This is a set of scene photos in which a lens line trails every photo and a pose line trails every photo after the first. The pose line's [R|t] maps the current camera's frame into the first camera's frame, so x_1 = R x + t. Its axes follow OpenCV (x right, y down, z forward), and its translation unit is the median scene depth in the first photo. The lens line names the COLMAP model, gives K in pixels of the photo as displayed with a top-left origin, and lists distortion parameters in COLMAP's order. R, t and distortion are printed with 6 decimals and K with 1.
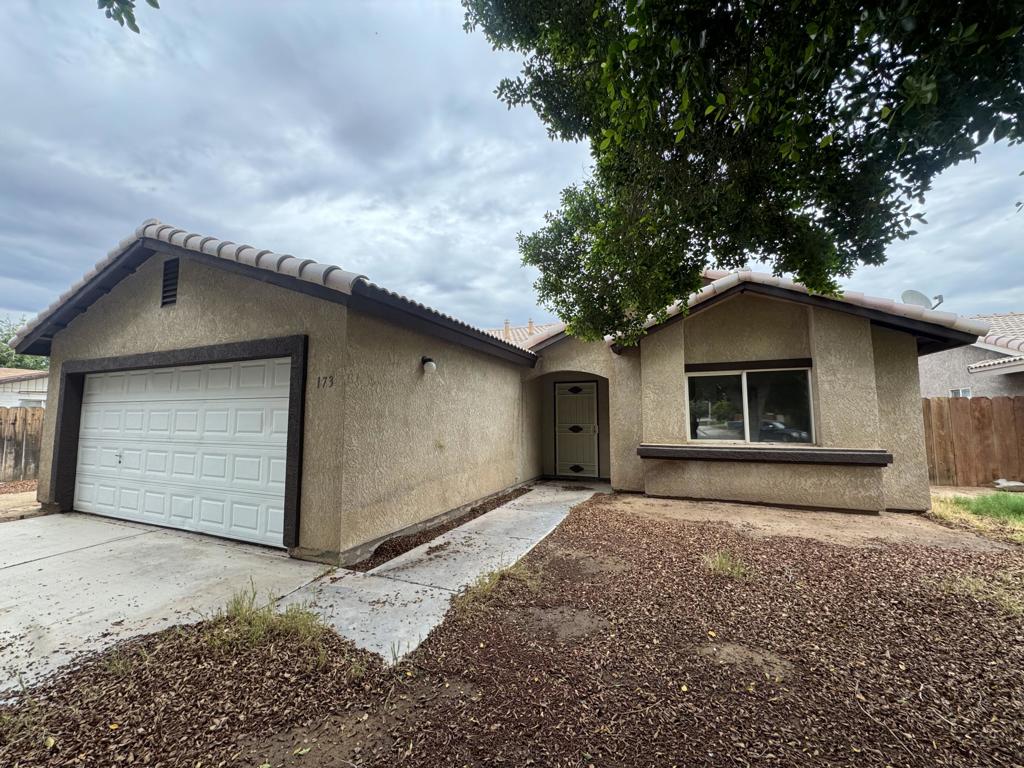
lens RADIAL K [[412.5, 0, 511.3], [0, 412.5, 380.4], [0, 0, 1]] dist [-0.003085, 0.000376]
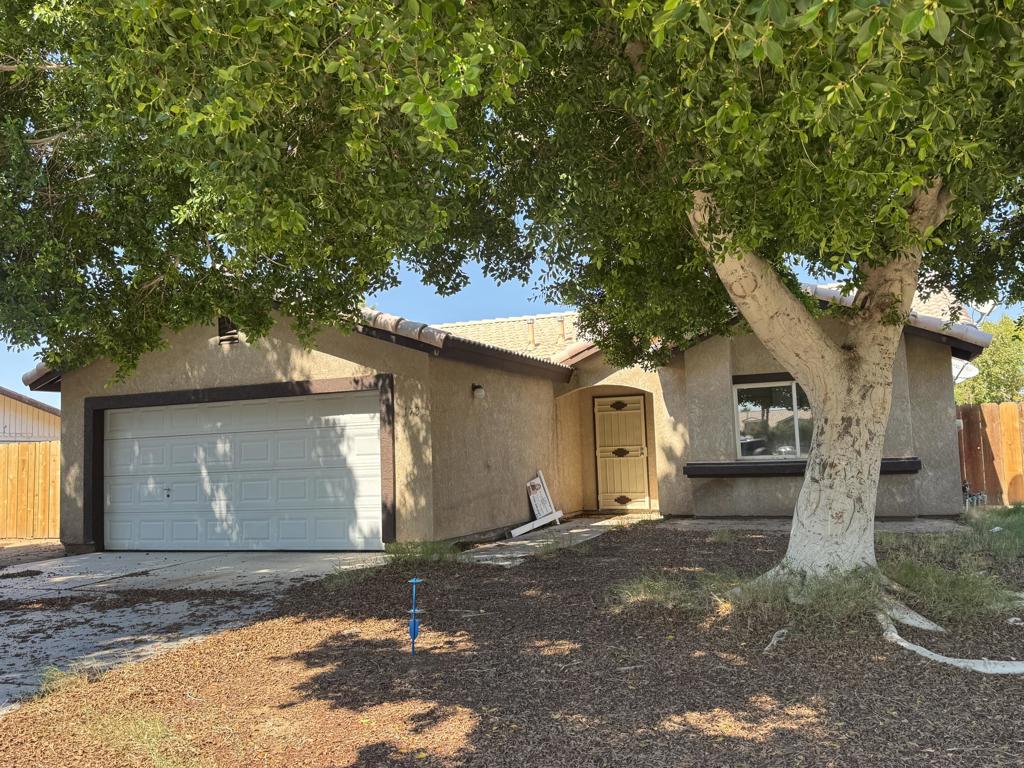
lens RADIAL K [[898.4, 0, 510.9], [0, 898.4, 379.3], [0, 0, 1]] dist [0.055791, -0.048966]
pose [[0.999338, -0.033779, 0.013518, -0.117905], [0.033720, 0.999421, 0.004577, -0.062965], [-0.013664, -0.004118, 0.999898, -1.132458]]
